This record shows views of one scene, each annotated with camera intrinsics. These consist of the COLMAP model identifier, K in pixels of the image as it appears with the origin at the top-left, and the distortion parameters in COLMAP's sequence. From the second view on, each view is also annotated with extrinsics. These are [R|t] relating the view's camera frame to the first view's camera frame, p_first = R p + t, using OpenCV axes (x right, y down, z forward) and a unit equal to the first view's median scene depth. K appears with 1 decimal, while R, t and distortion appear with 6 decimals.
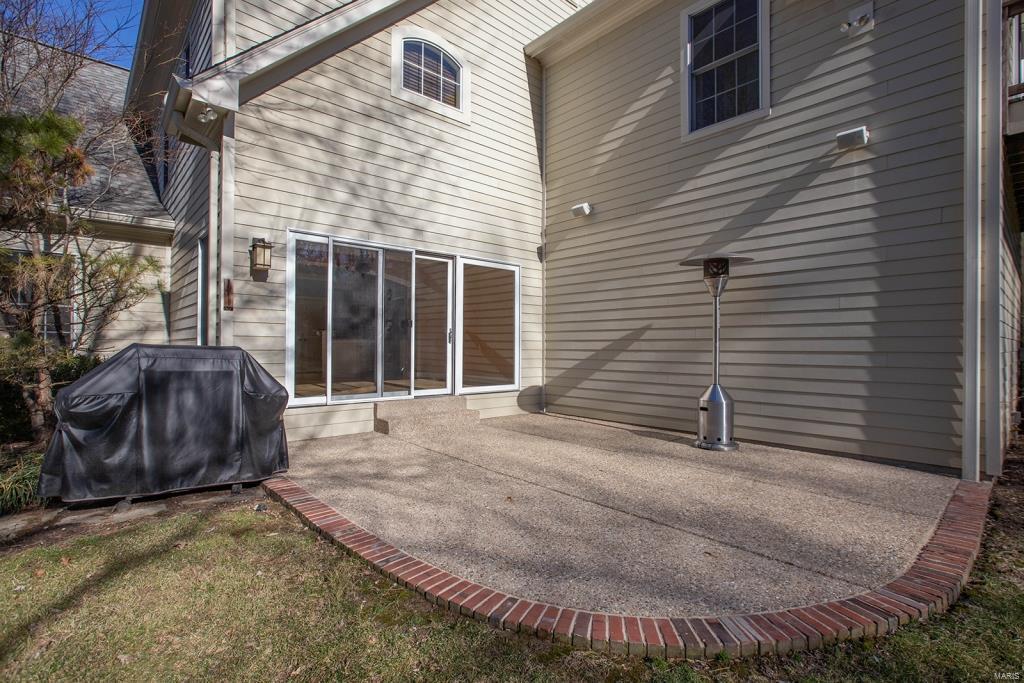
lens RADIAL K [[482.3, 0, 514.4], [0, 482.3, 343.1], [0, 0, 1]] dist [-0.018183, 0.005605]
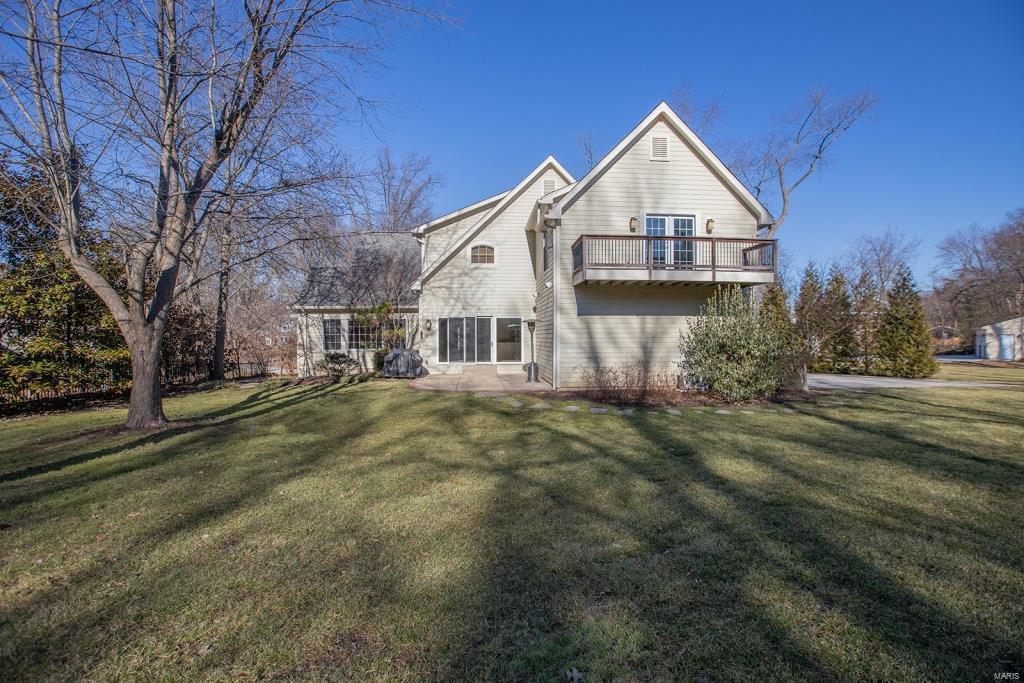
lens RADIAL K [[482.3, 0, 511.8], [0, 482.3, 340.2], [0, 0, 1]] dist [-0.018183, 0.005605]
pose [[0.779261, 0.001830, -0.626697, 2.000899], [0.007466, 0.999898, 0.012204, -0.078597], [0.626655, -0.014189, 0.779168, -1.315275]]
